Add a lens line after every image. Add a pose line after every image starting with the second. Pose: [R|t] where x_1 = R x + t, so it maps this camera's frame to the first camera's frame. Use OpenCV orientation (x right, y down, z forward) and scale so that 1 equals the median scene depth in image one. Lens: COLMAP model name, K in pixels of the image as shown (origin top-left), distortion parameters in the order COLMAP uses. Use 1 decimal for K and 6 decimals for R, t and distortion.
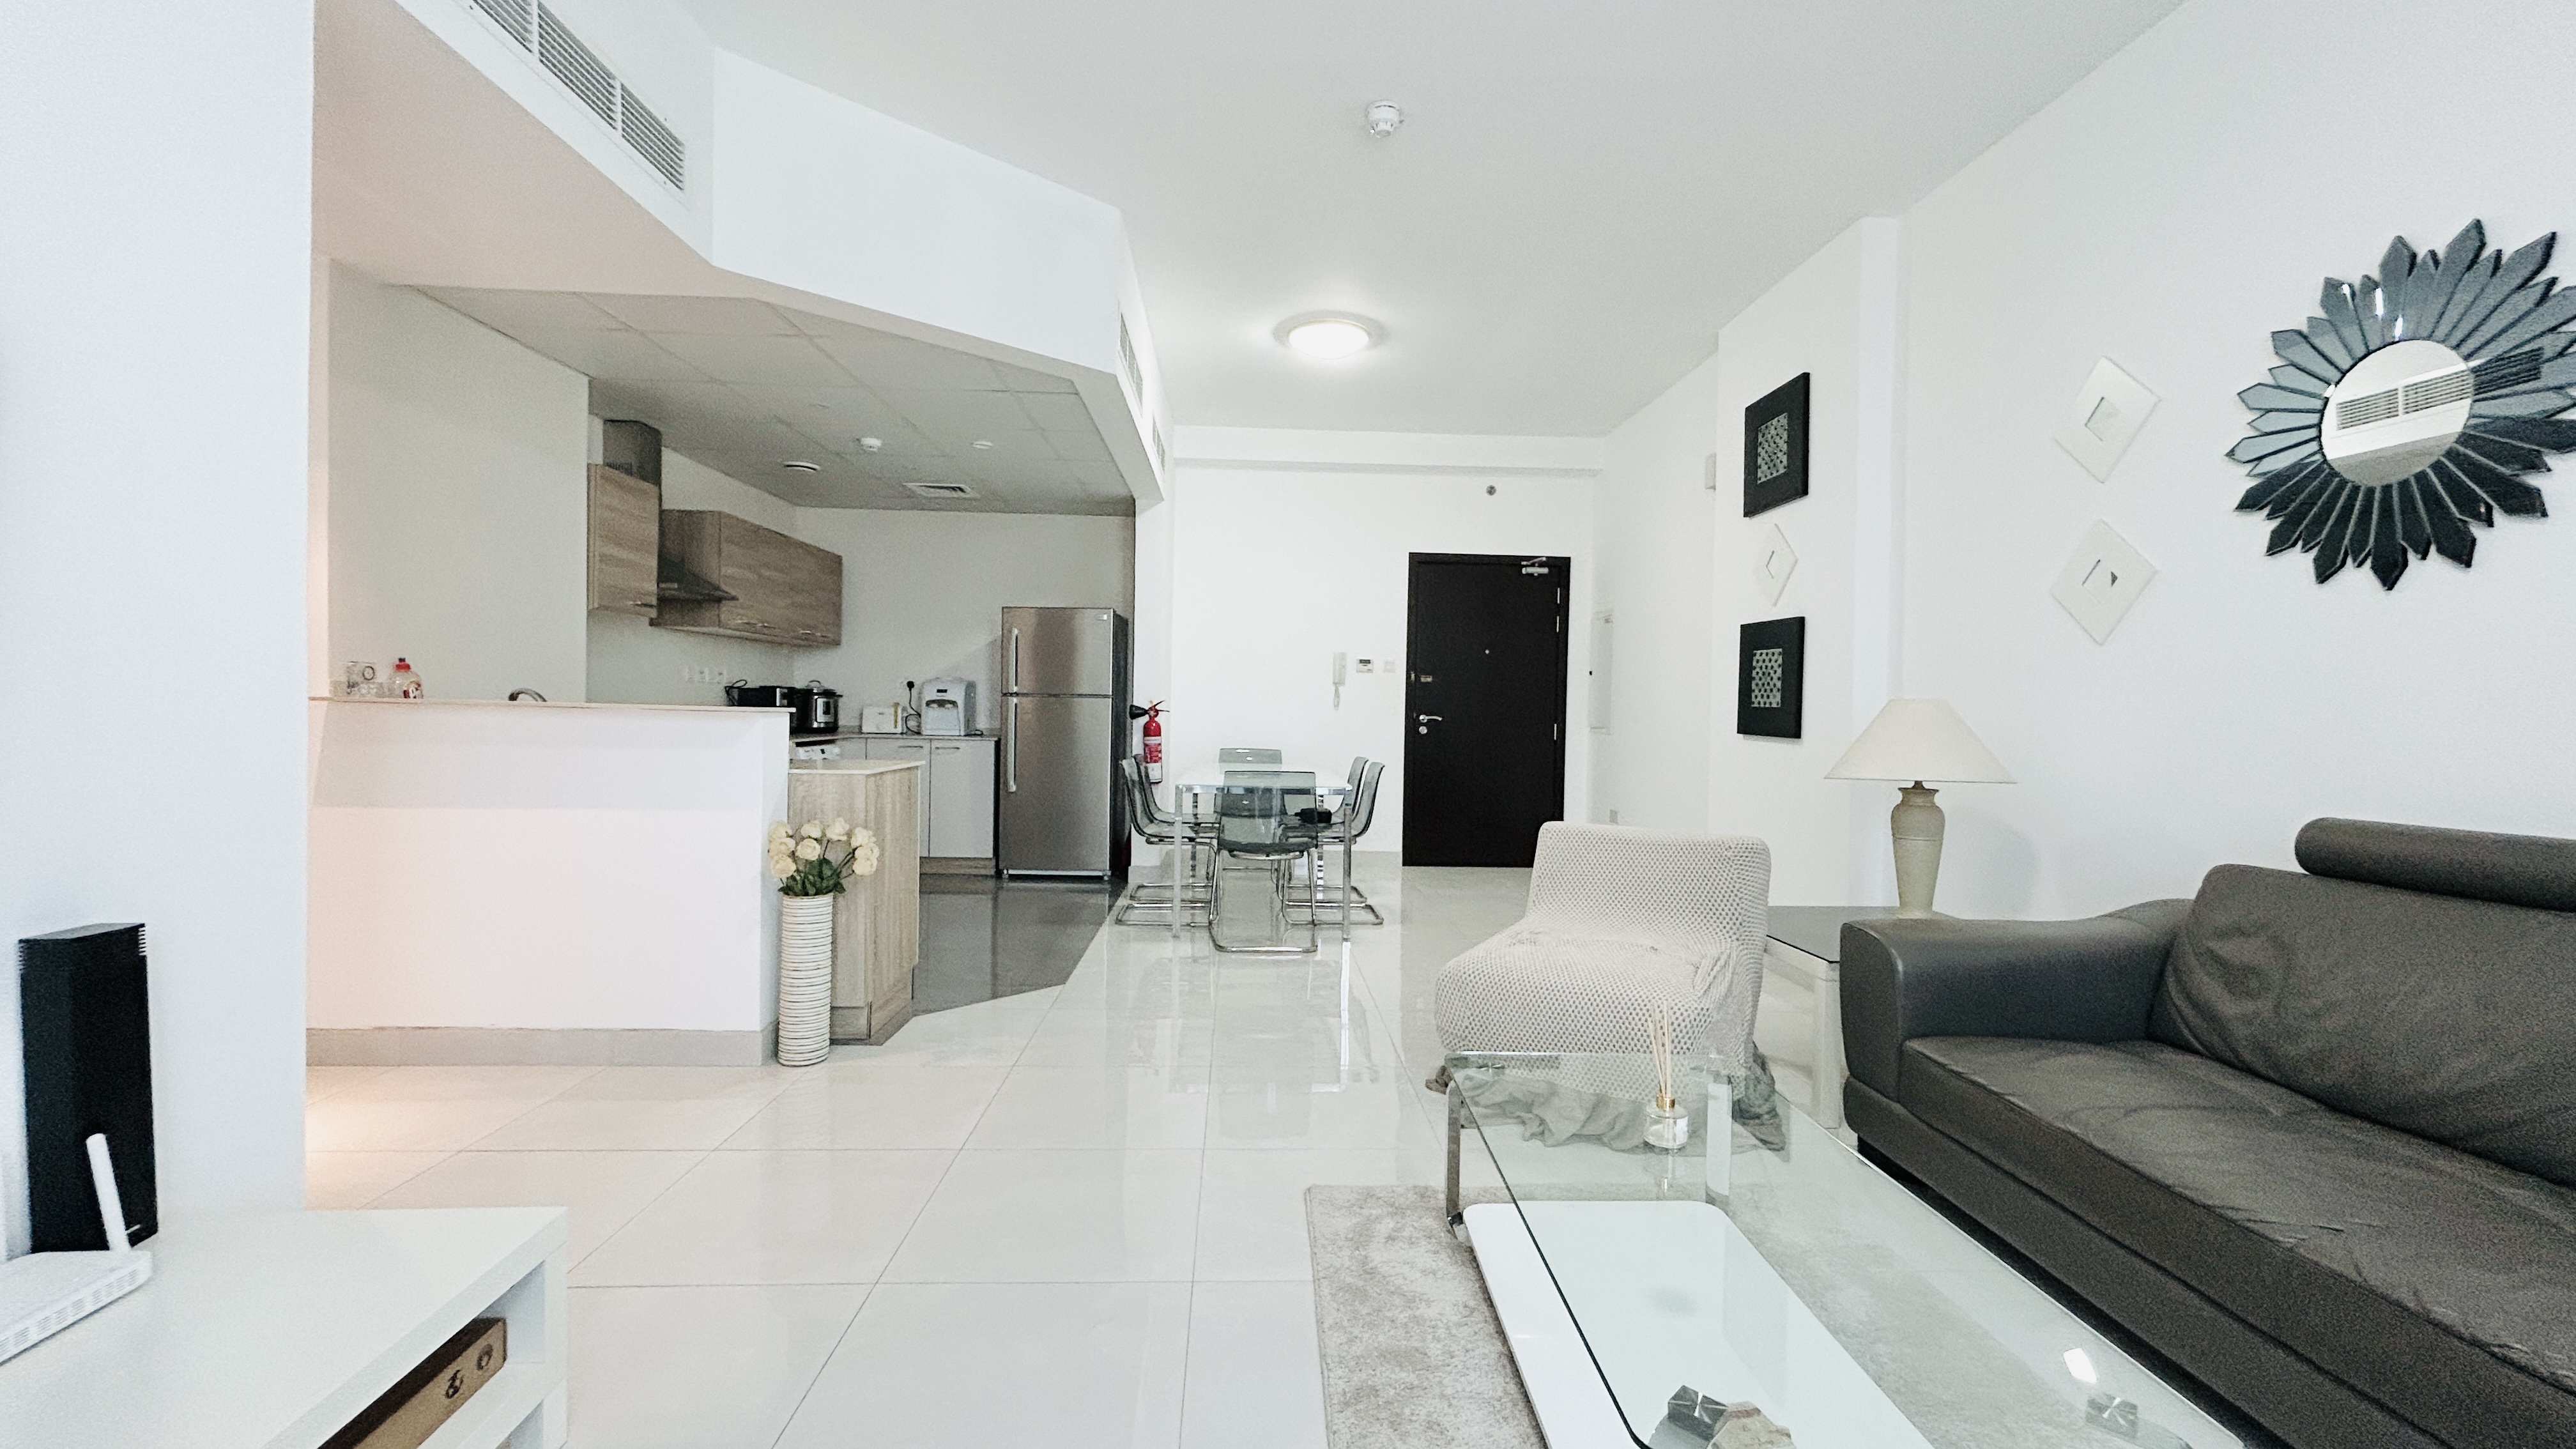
lens RADIAL K [[1037.9, 0, 1284.5], [0, 1037.9, 720.9], [0, 0, 1]] dist [0.001475, 0.000249]
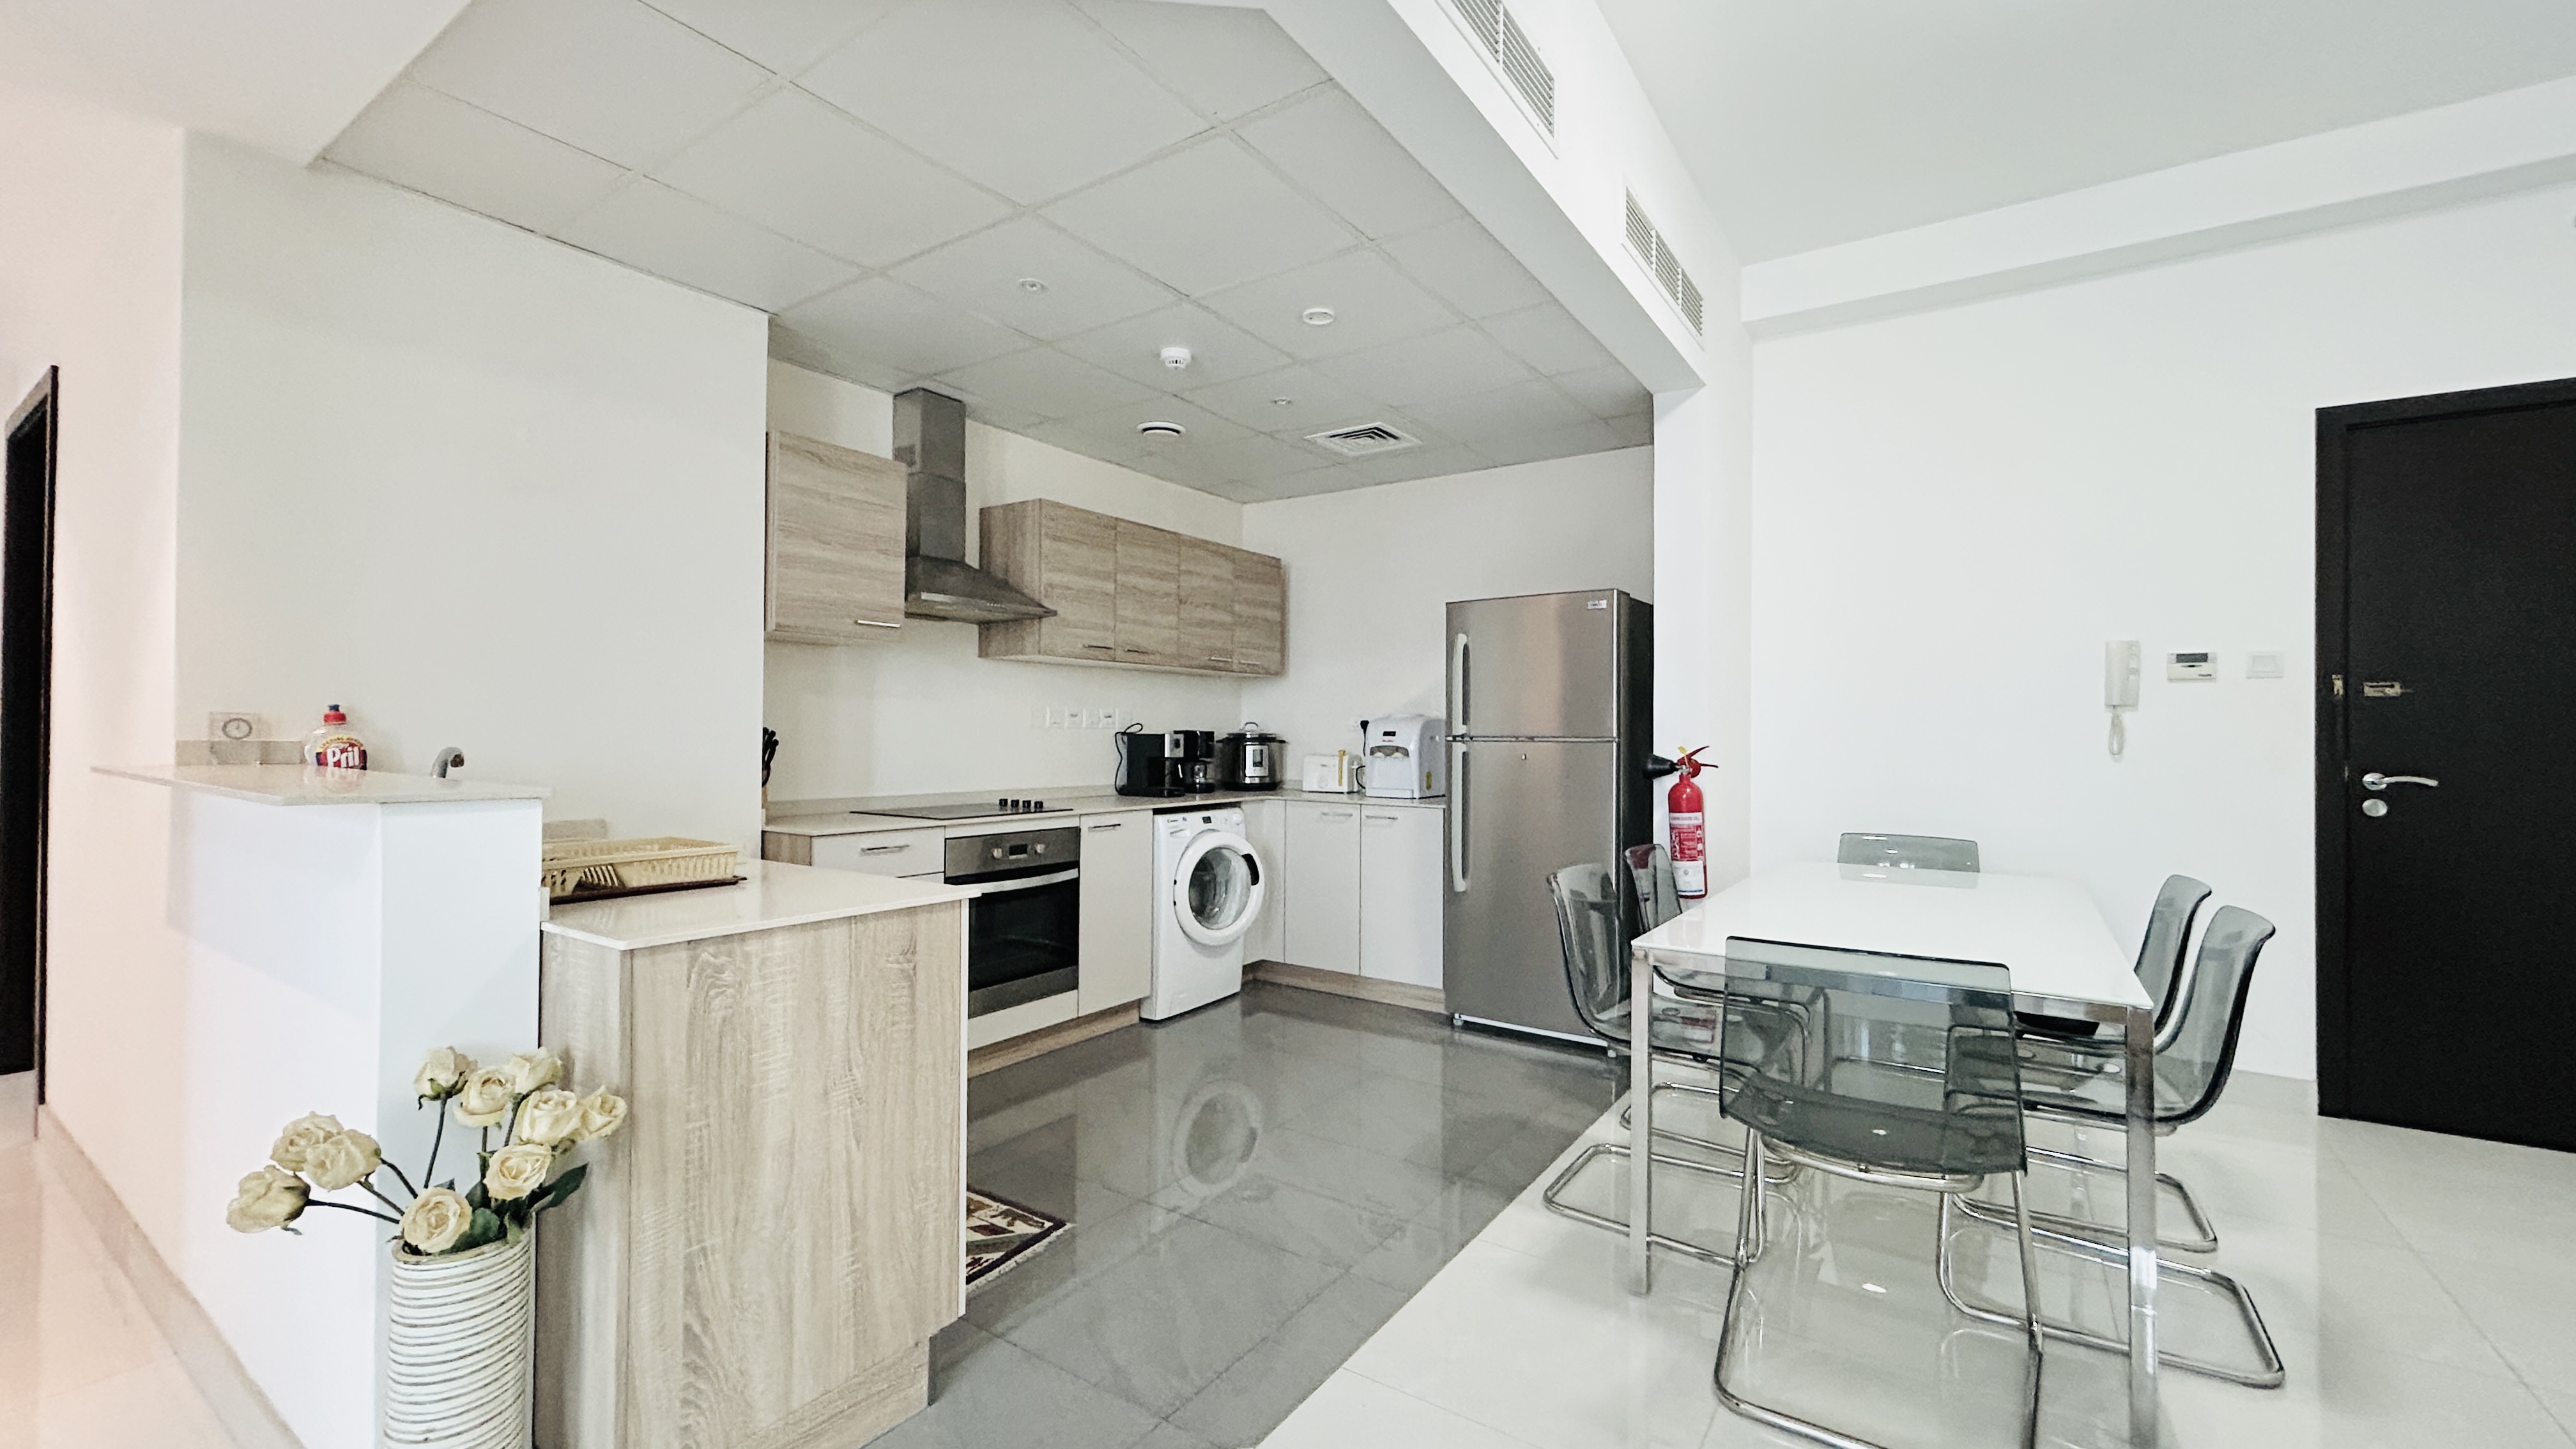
lens RADIAL K [[1037.9, 0, 1284.5], [0, 1037.9, 720.9], [0, 0, 1]] dist [0.001475, 0.000249]
pose [[0.802727, -0.020853, -0.595982, 0.030002], [-0.000587, 0.999360, -0.035757, -0.012967], [0.596346, 0.029053, 0.802201, 0.414775]]
